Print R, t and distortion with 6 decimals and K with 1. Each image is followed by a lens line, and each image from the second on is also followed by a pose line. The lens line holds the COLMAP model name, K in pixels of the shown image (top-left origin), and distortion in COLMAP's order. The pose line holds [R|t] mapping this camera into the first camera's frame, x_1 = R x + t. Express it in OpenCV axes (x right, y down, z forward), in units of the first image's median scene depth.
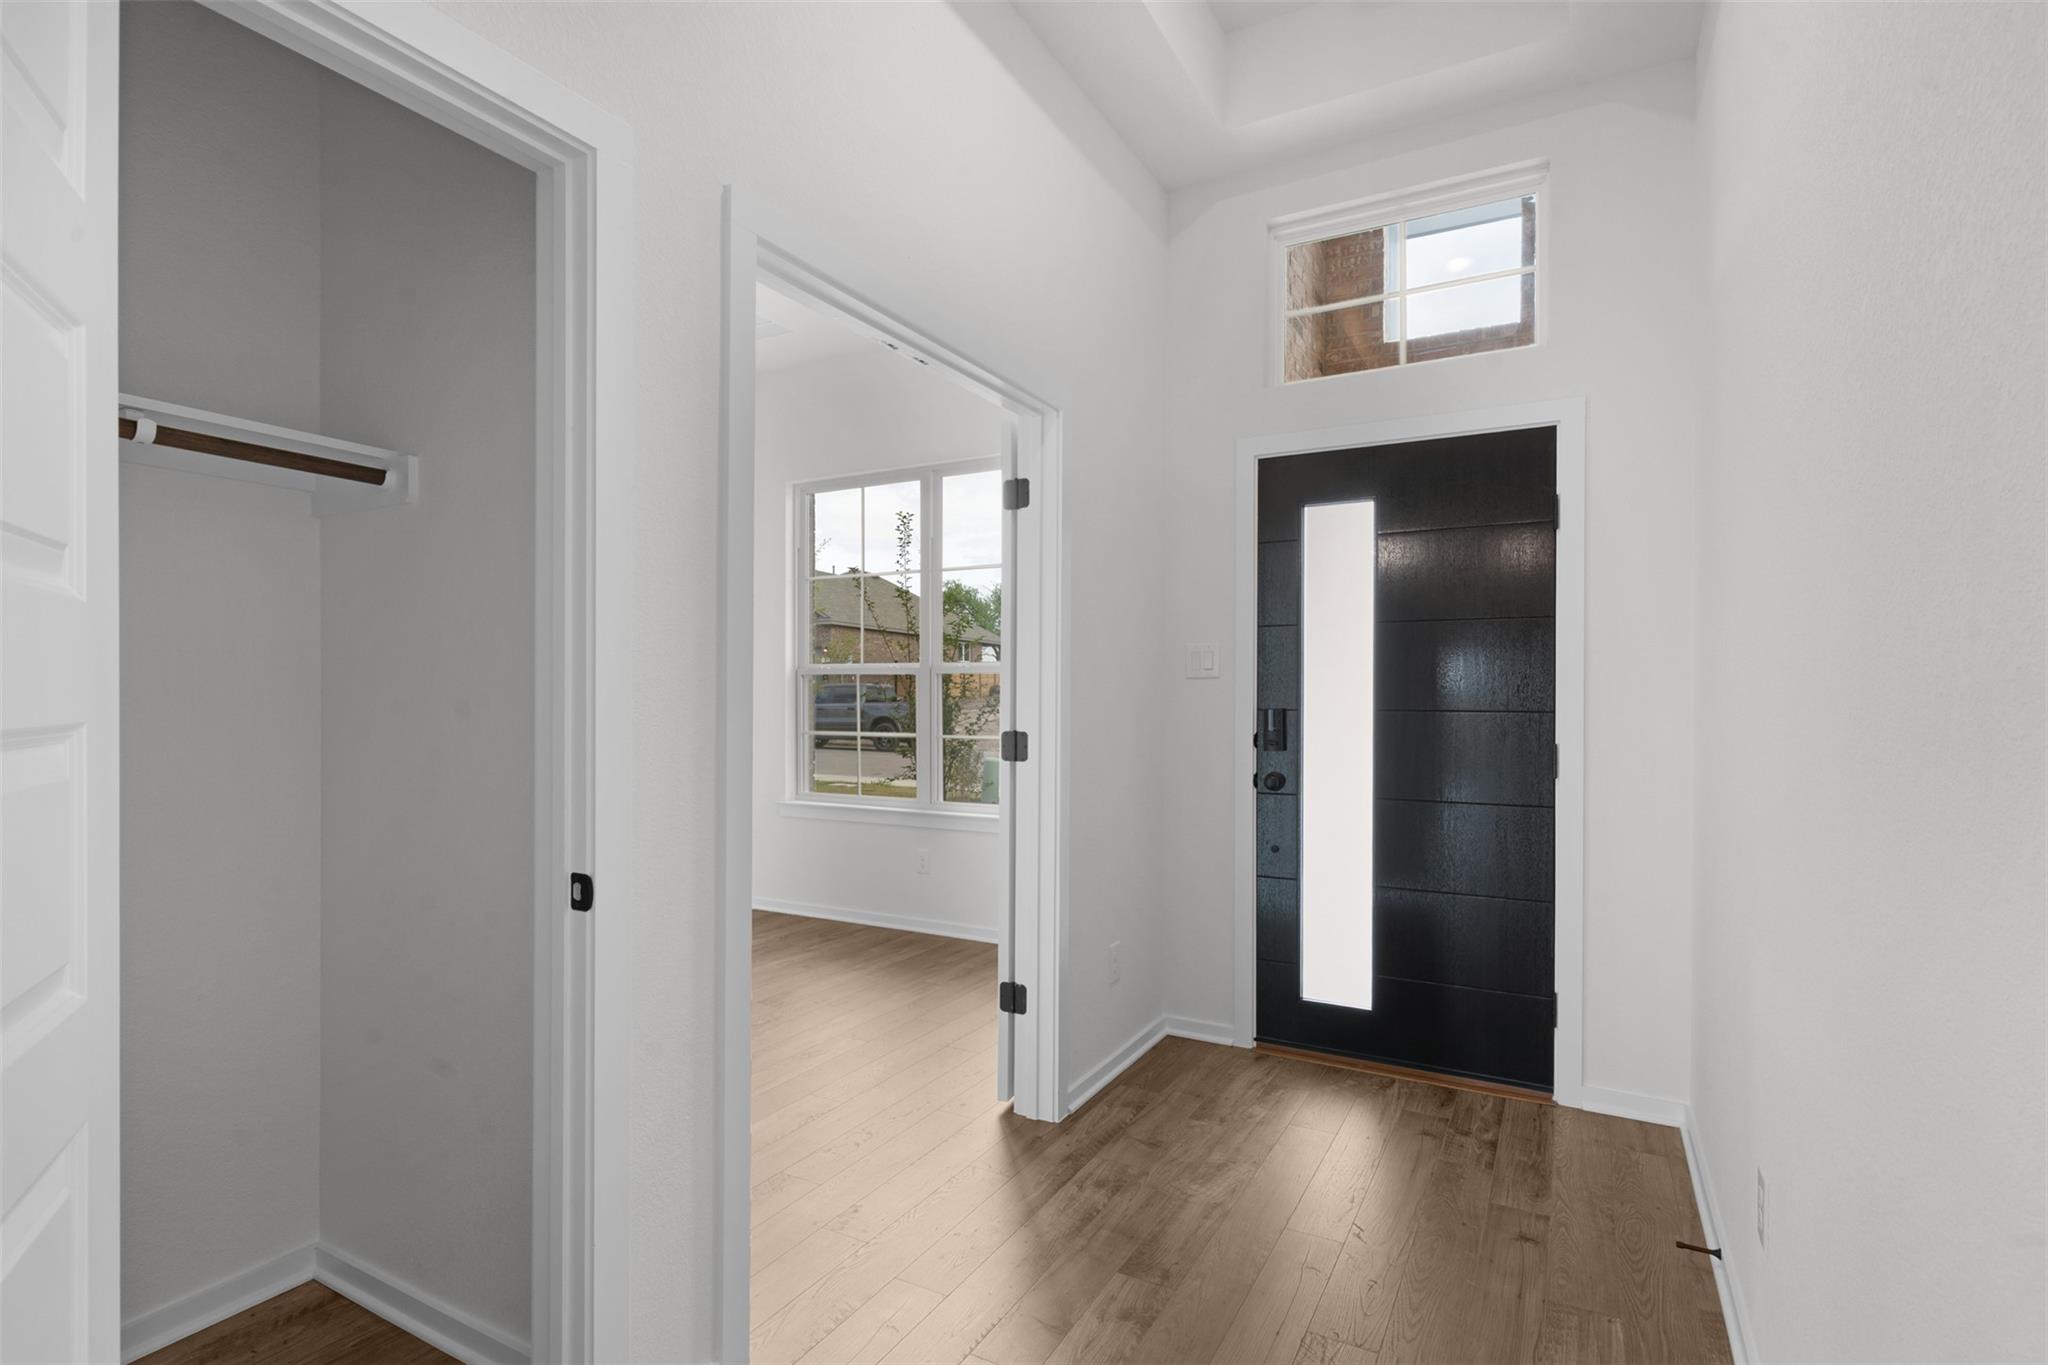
lens RADIAL K [[1001.5, 0, 1014.3], [0, 1001.5, 691.2], [0, 0, 1]] dist [0.005478, -0.000265]
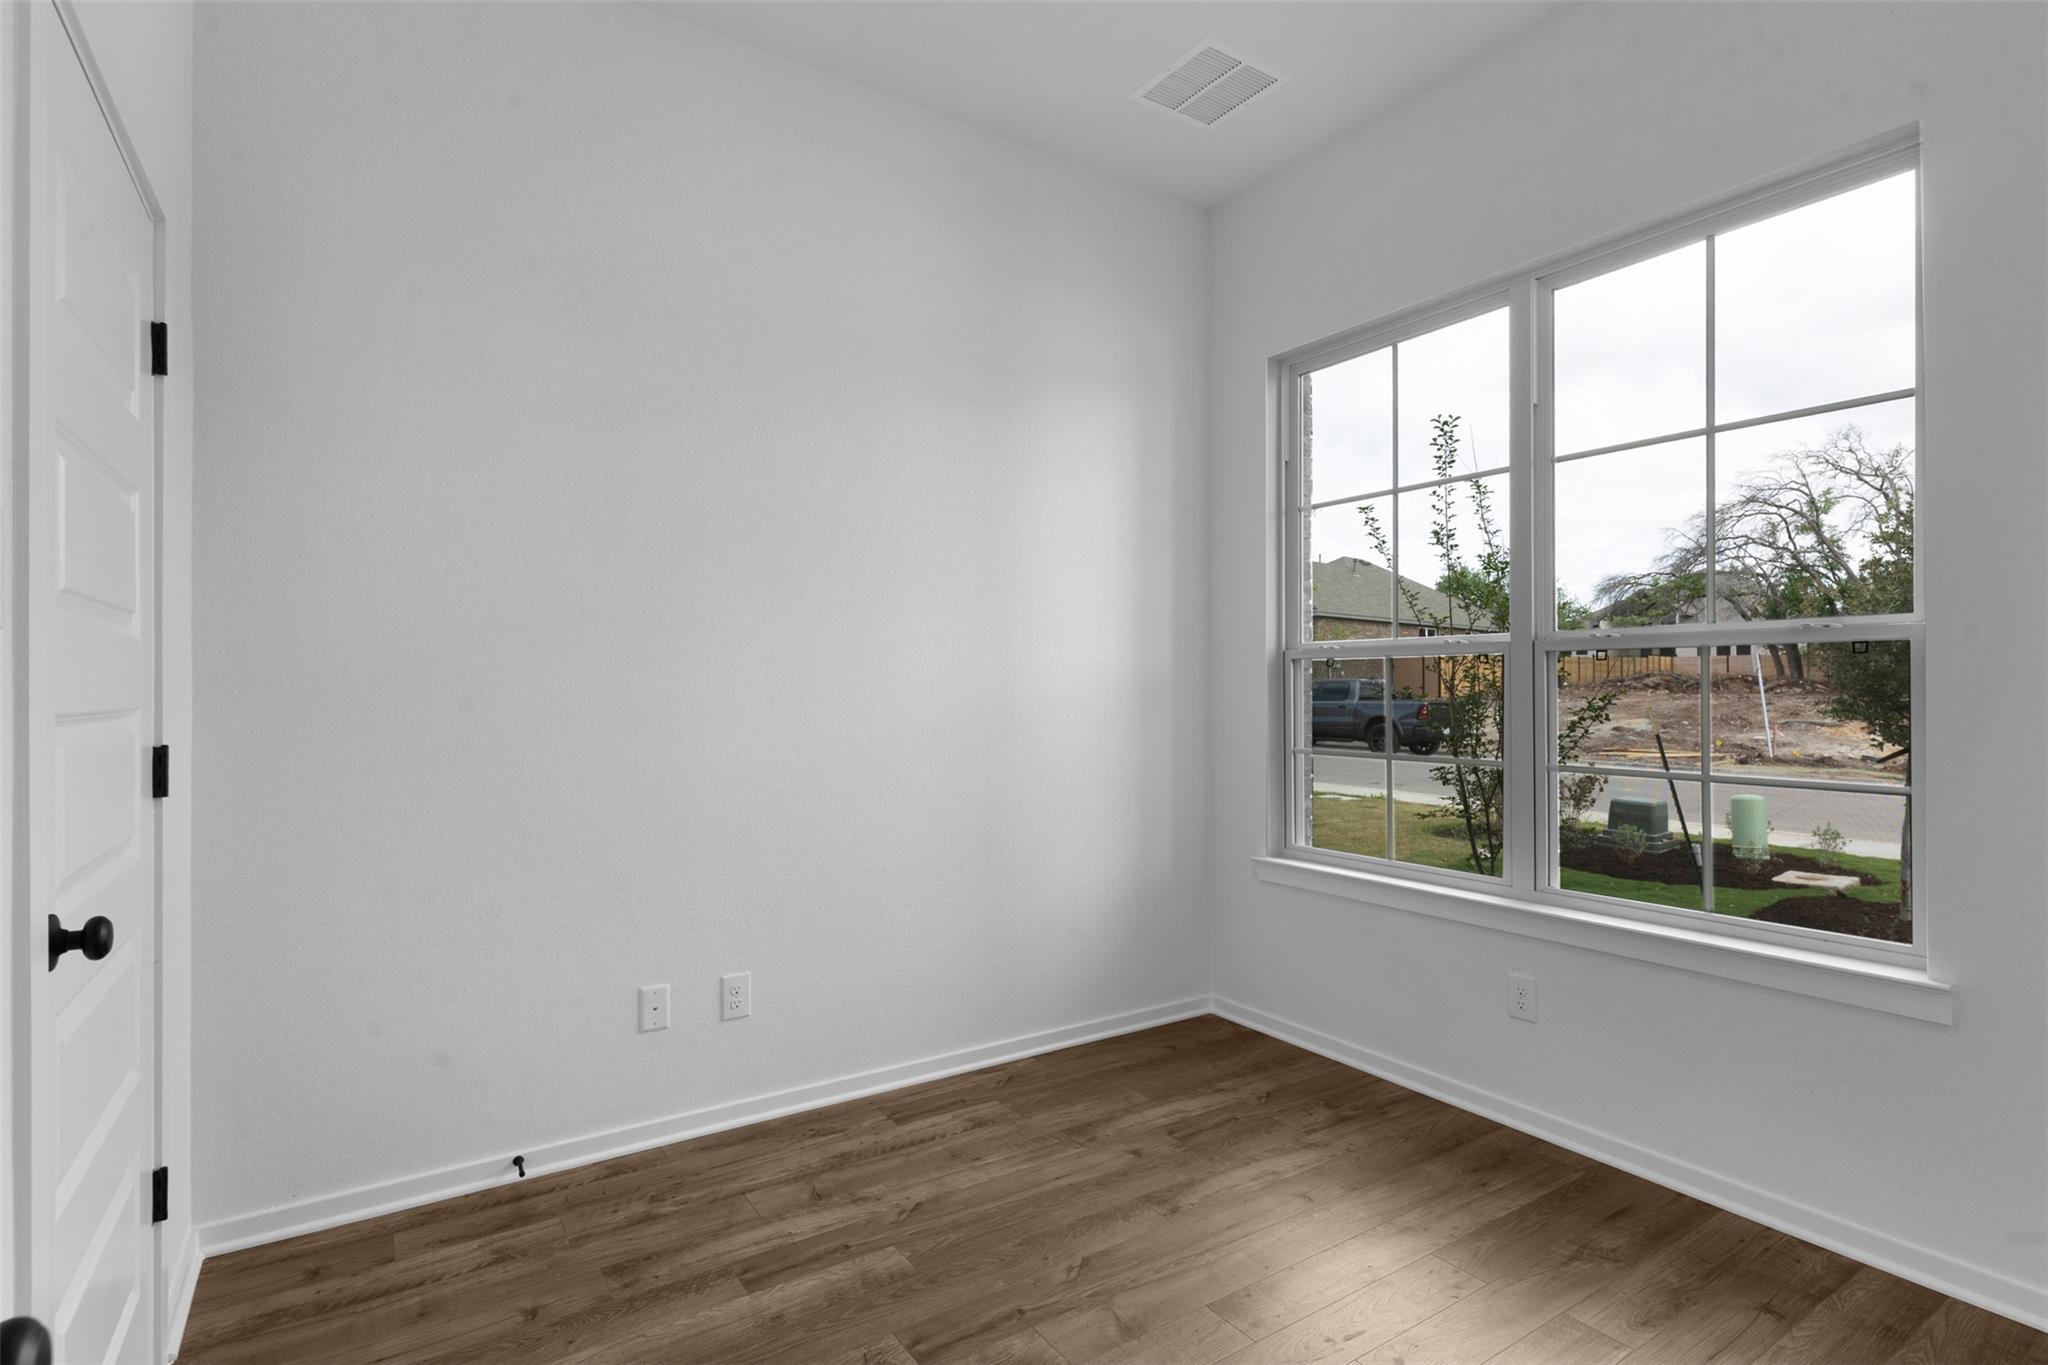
lens RADIAL K [[1001.5, 0, 1014.3], [0, 1001.5, 691.2], [0, 0, 1]] dist [0.005478, -0.000265]
pose [[0.890196, -0.002660, -0.455569, -0.089846], [0.004201, 0.999988, 0.002372, 0.001872], [0.455558, -0.004025, 0.890197, 0.401502]]
